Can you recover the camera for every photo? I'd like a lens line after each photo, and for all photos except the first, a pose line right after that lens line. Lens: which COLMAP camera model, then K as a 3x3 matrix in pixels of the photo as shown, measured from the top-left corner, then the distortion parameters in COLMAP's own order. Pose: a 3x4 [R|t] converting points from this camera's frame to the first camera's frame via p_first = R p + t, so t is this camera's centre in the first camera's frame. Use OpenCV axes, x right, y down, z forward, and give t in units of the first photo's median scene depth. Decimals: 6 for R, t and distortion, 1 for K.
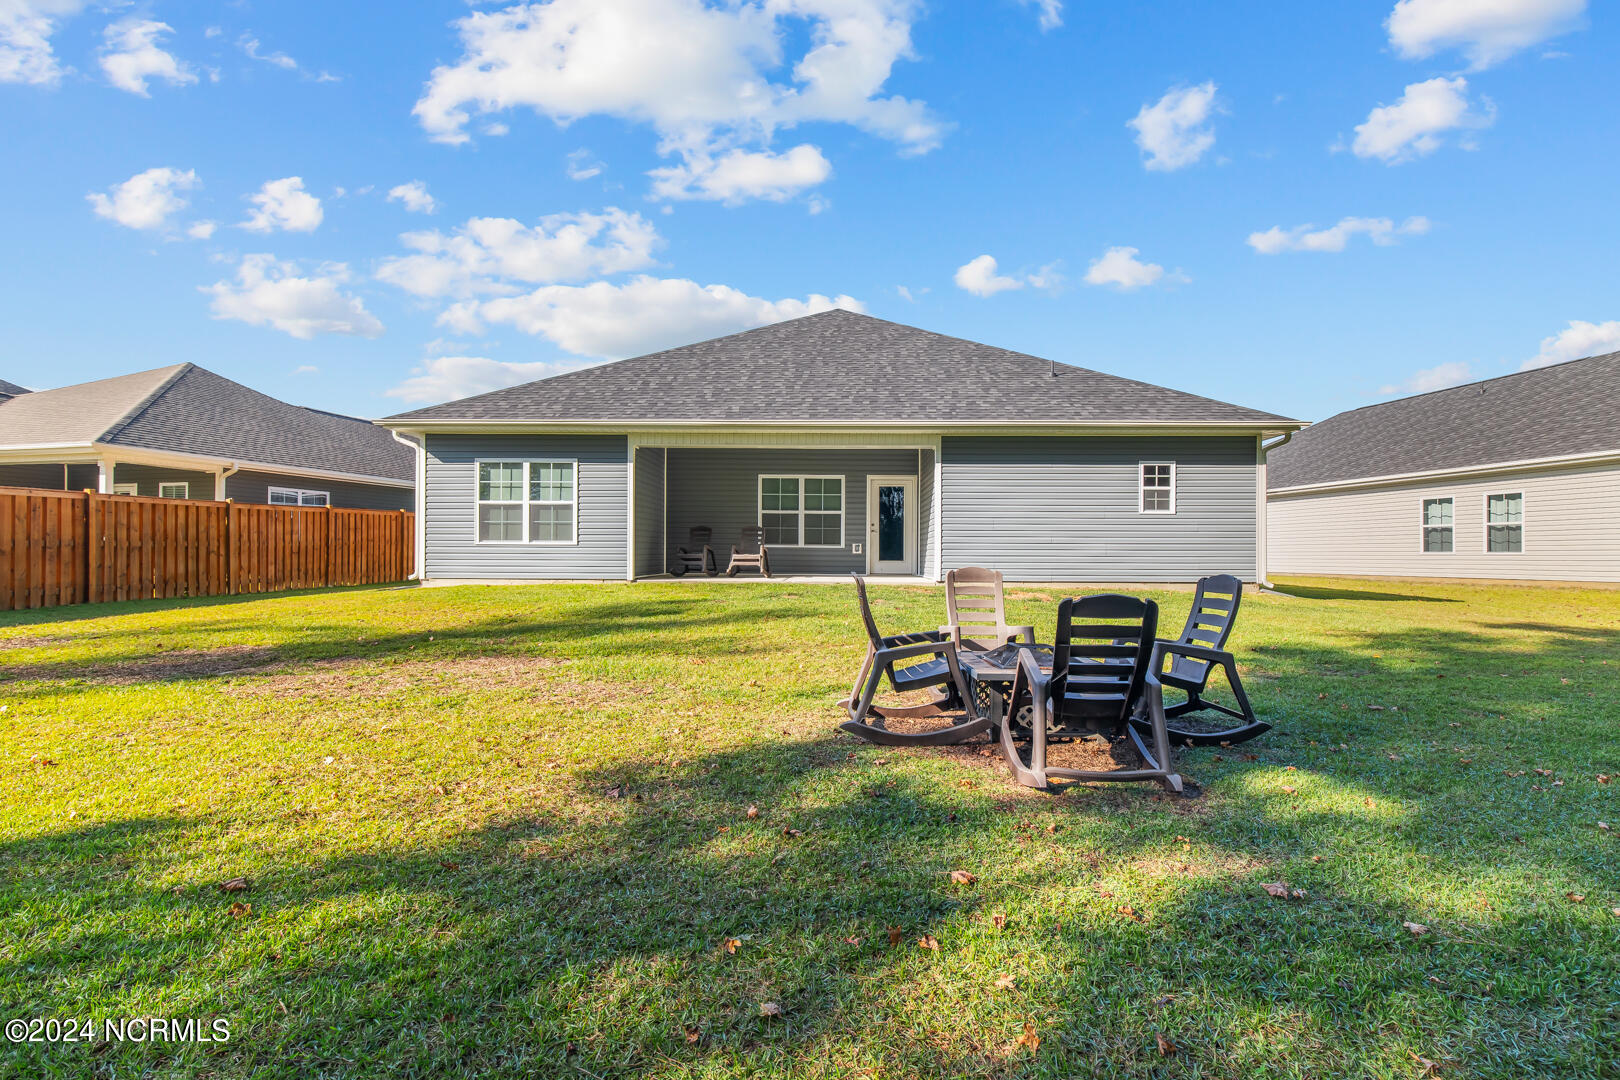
lens RADIAL K [[719.0, 0, 833.8], [0, 719.0, 545.8], [0, 0, 1]] dist [0.007283, -0.000741]
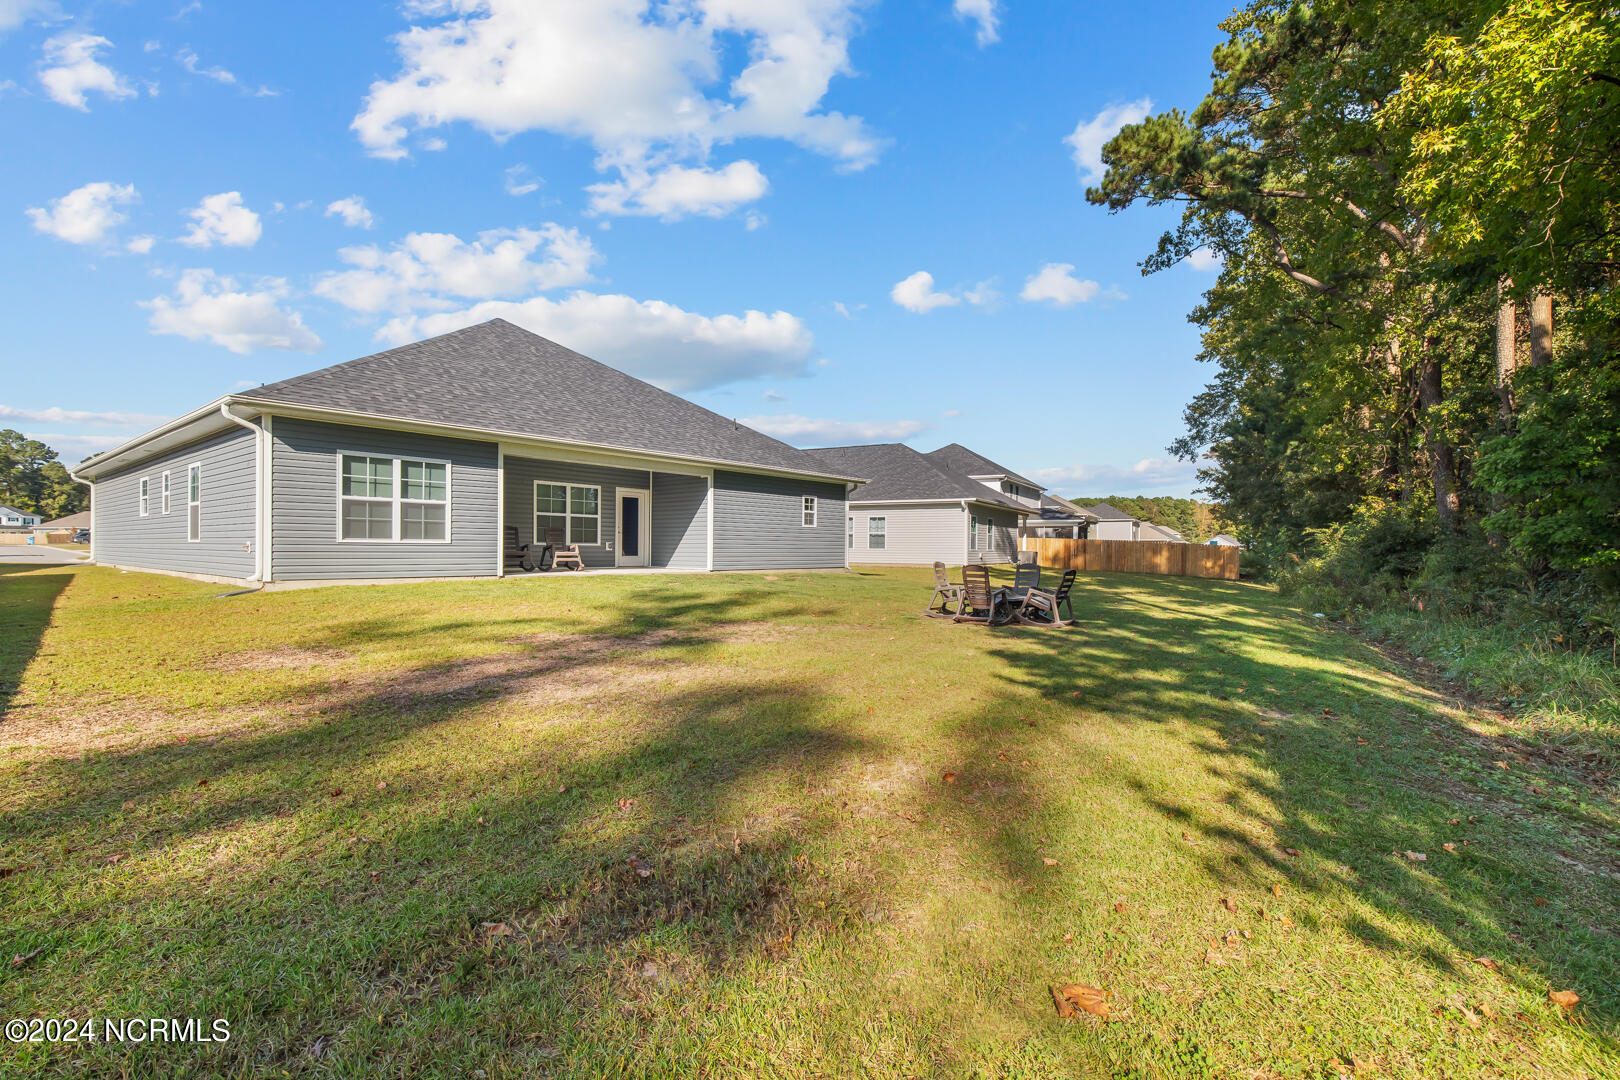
lens RADIAL K [[719.0, 0, 833.8], [0, 719.0, 545.8], [0, 0, 1]] dist [0.007283, -0.000741]
pose [[0.608911, 0.002303, 0.793235, -0.806170], [-0.013513, 0.999881, 0.007469, -0.012665], [-0.793123, -0.015267, 0.608870, -0.067982]]
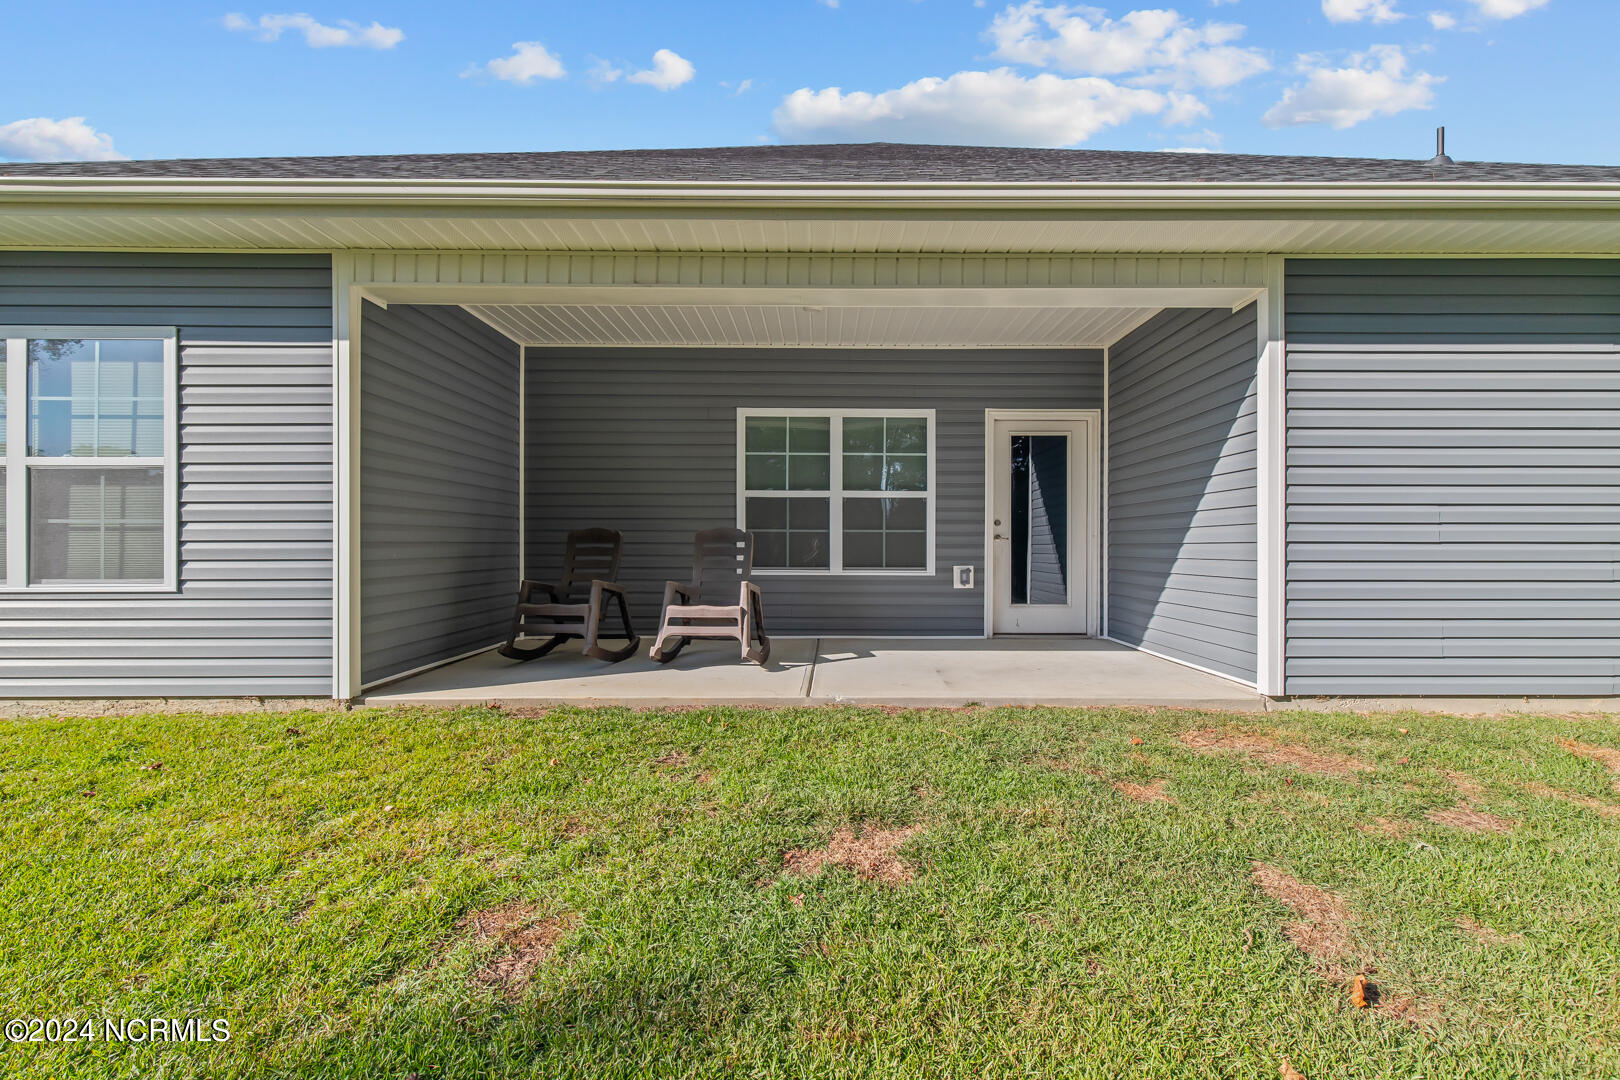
lens RADIAL K [[719.0, 0, 833.8], [0, 719.0, 545.8], [0, 0, 1]] dist [0.007283, -0.000741]
pose [[0.999787, -0.003080, 0.020416, -0.062757], [0.002776, 0.999885, 0.014926, -0.025022], [-0.020459, -0.014866, 0.999680, 0.636669]]
